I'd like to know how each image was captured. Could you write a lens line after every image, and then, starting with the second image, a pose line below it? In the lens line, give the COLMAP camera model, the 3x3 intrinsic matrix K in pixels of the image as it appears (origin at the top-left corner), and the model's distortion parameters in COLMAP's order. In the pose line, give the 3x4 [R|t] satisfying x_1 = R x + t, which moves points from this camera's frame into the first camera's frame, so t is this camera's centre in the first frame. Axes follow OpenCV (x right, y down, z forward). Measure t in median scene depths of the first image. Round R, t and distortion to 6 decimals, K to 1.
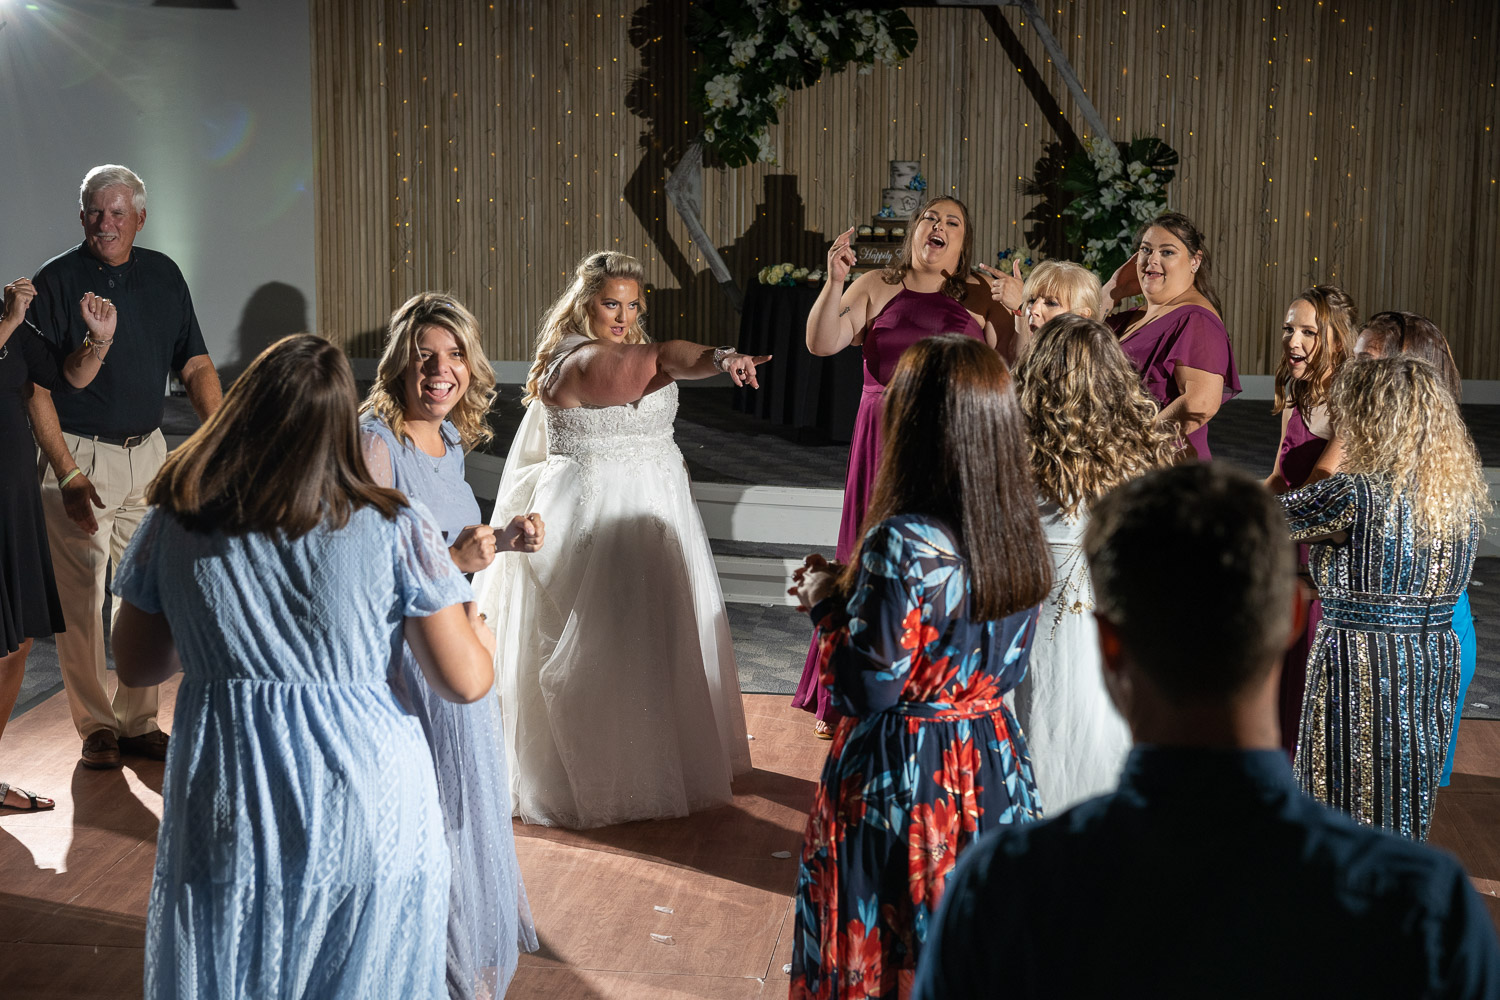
lens RADIAL K [[2509.6, 0, 726.4], [0, 2509.6, 500.9], [0, 0, 1]] dist [0.033609, 0.151284]
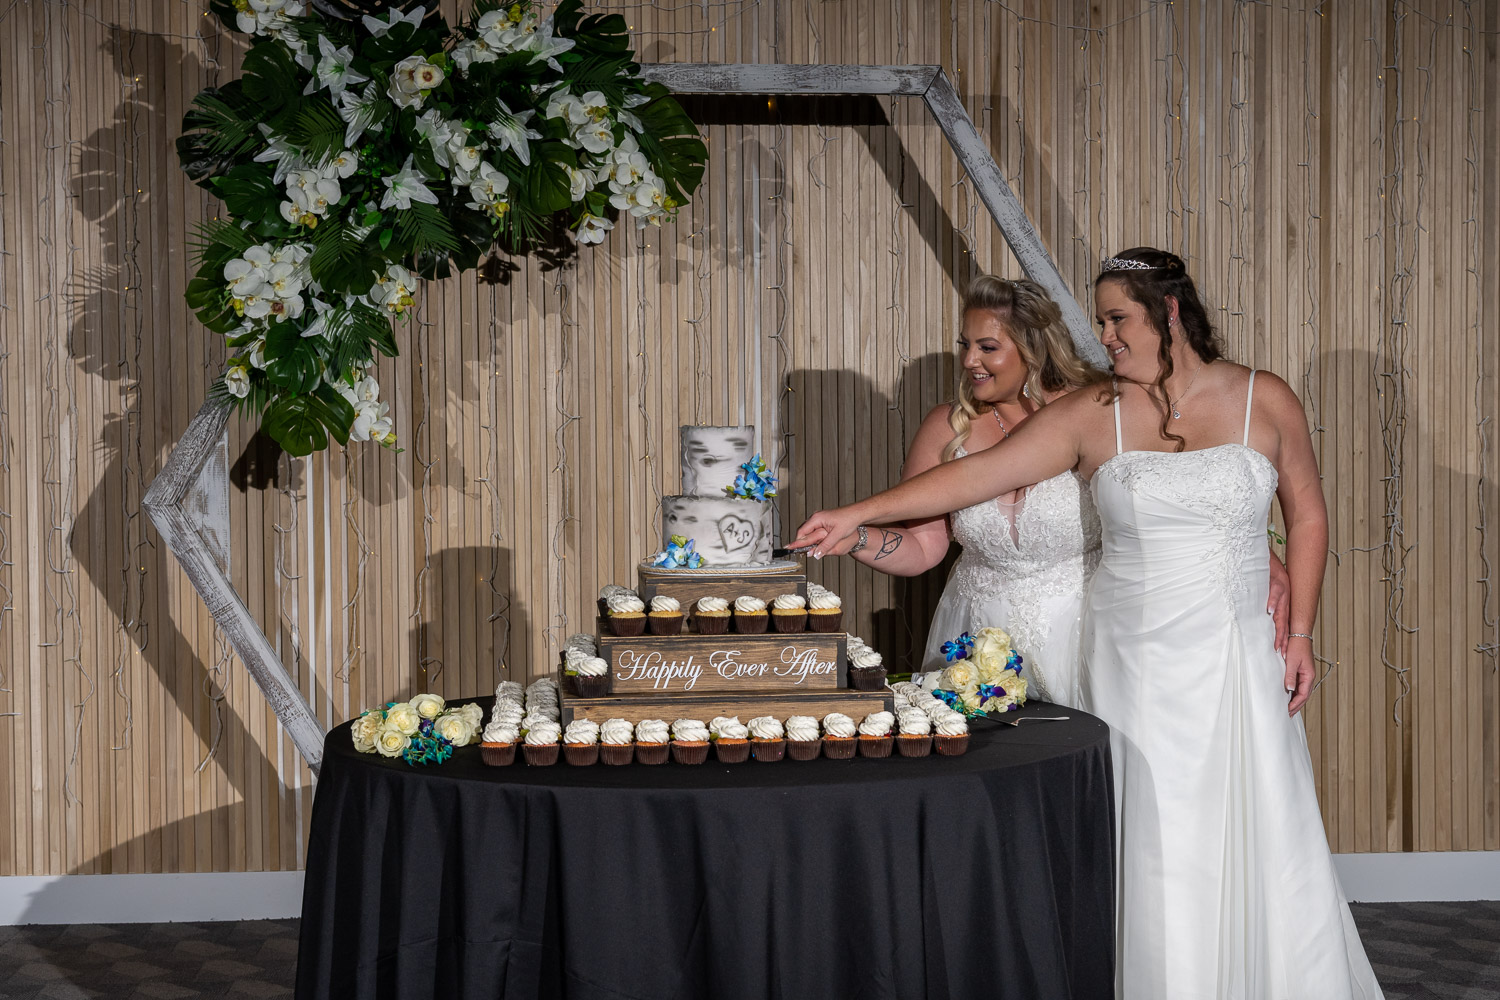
lens RADIAL K [[2353.5, 0, 753.3], [0, 2353.5, 429.9], [0, 0, 1]] dist [-0.011350, -0.032138]
pose [[0.985999, -0.018435, 0.165728, 0.013655], [0.042627, 0.988713, -0.143627, -0.075647], [-0.161210, 0.148681, 0.975656, 0.593287]]
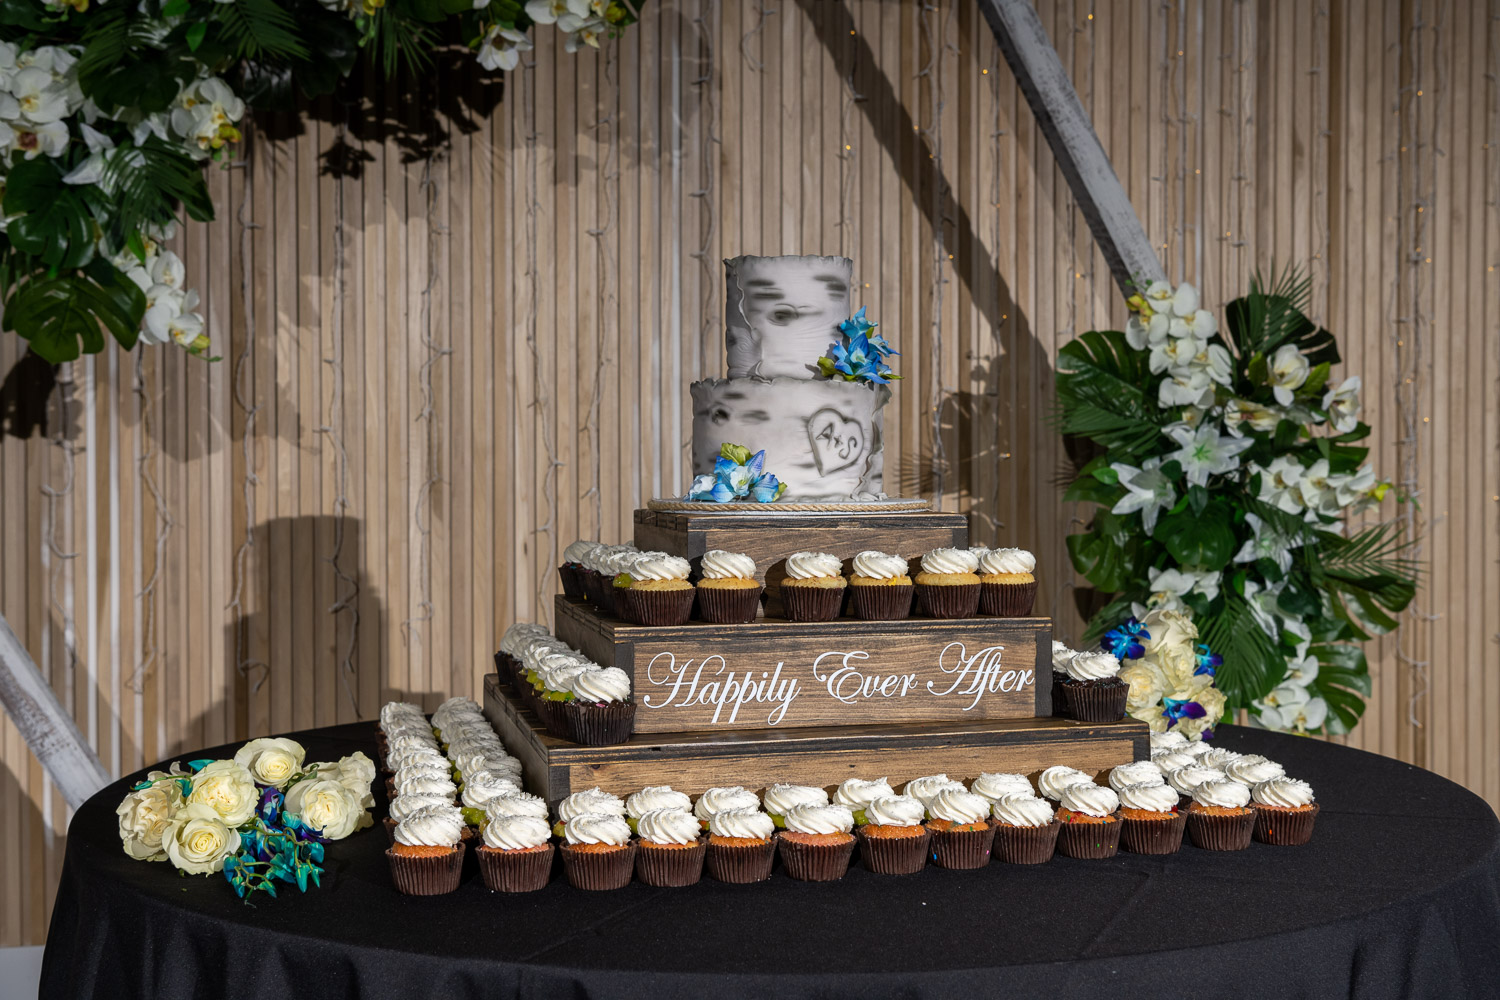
lens RADIAL K [[1641.6, 0, 707.9], [0, 1641.6, 478.8], [0, 0, 1]] dist [-0.010043, 0.024384]
pose [[0.951179, -0.011483, 0.308425, 0.016214], [0.058096, 0.988106, -0.142379, -0.088582], [-0.303122, 0.153346, 0.940533, 0.808184]]
